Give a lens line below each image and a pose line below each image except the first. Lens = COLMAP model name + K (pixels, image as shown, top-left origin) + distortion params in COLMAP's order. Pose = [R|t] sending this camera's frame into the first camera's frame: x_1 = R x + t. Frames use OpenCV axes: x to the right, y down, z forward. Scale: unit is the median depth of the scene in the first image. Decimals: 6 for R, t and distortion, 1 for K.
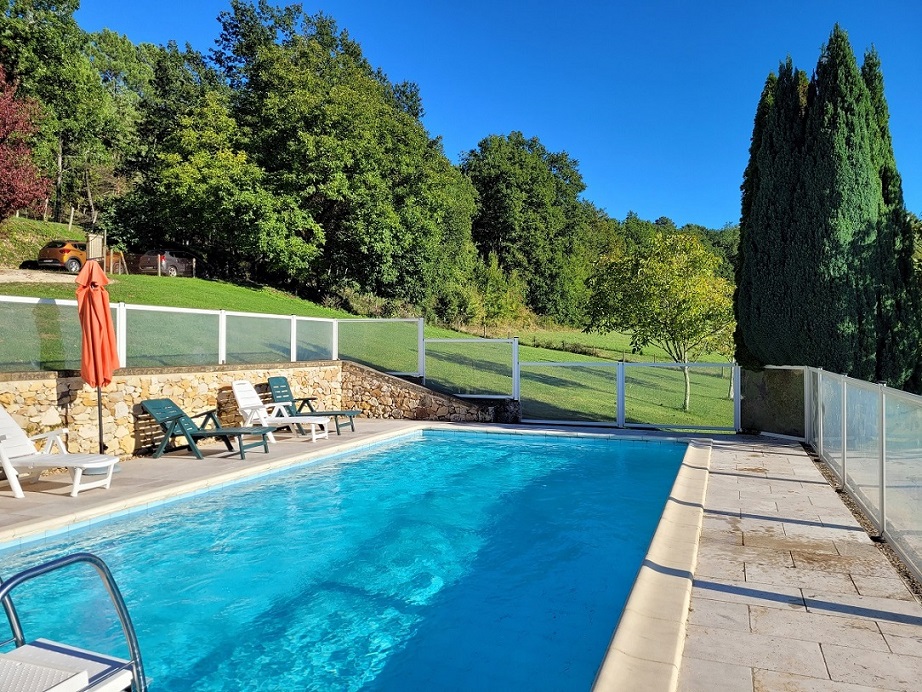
lens RADIAL K [[705.8, 0, 456.9], [0, 705.8, 343.3], [0, 0, 1]] dist [0.048539, -0.039567]
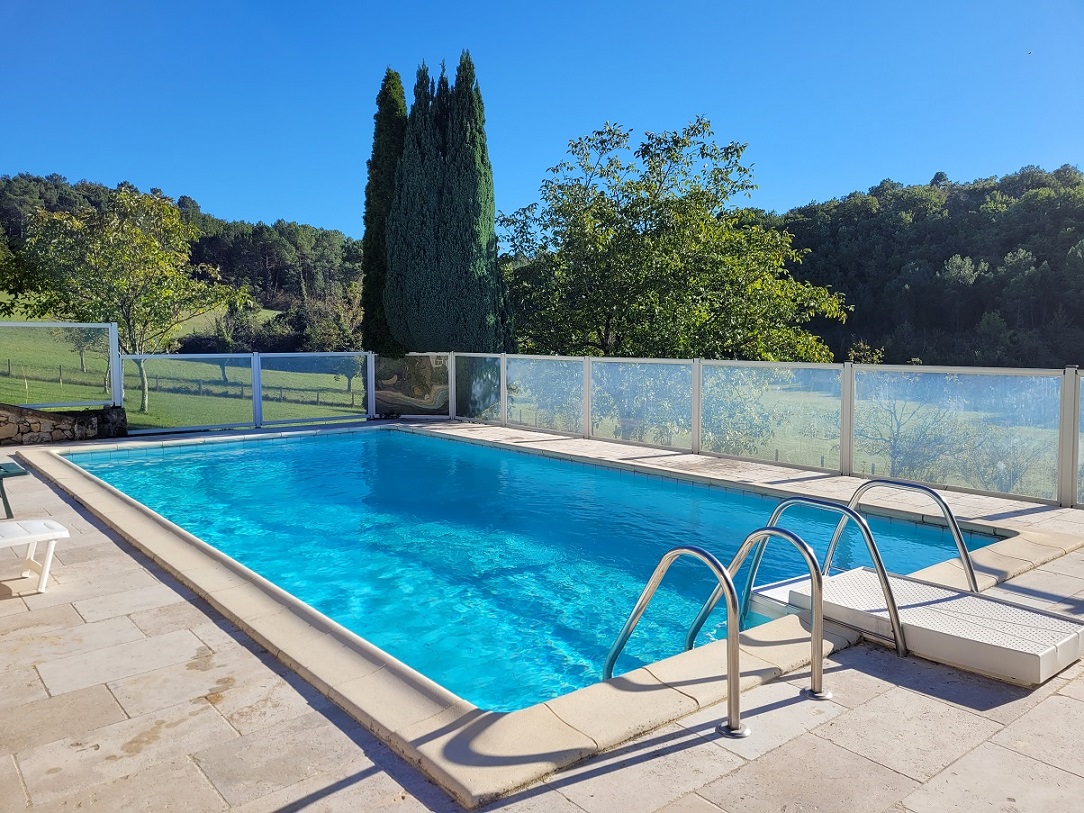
lens RADIAL K [[829.8, 0, 544.9], [0, 829.8, 407.5], [0, 0, 1]] dist [0.048539, -0.039567]
pose [[0.498968, -0.074762, 0.863390, -0.464520], [-0.001244, 0.996209, 0.086982, 0.003134], [-0.866620, -0.044475, 0.496983, 0.158750]]
